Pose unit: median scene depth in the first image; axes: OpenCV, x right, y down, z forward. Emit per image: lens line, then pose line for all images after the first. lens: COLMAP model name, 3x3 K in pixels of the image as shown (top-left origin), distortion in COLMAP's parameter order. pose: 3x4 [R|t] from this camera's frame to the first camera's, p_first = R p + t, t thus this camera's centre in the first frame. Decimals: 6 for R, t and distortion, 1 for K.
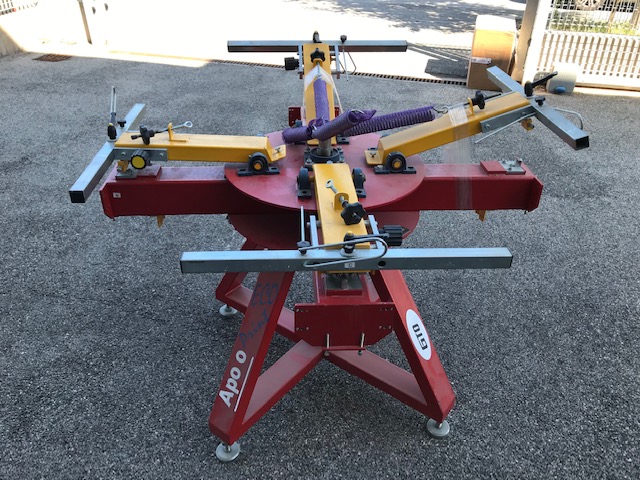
lens RADIAL K [[526.4, 0, 320.2], [0, 526.4, 242.1], [0, 0, 1]] dist [0.002578, -0.009215]
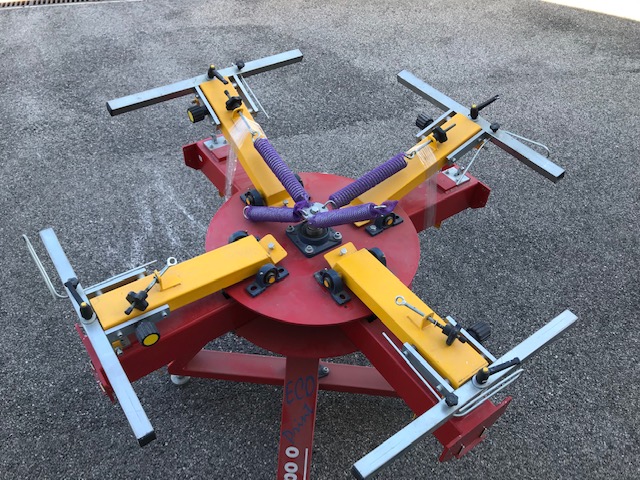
lens RADIAL K [[526.4, 0, 319.5], [0, 526.4, 237.9], [0, 0, 1]] dist [0.002578, -0.009215]
pose [[0.846263, -0.355760, 0.396578, -0.308737], [0.252826, 0.923390, 0.288841, -0.365311], [-0.468954, -0.144170, 0.871376, 0.157226]]
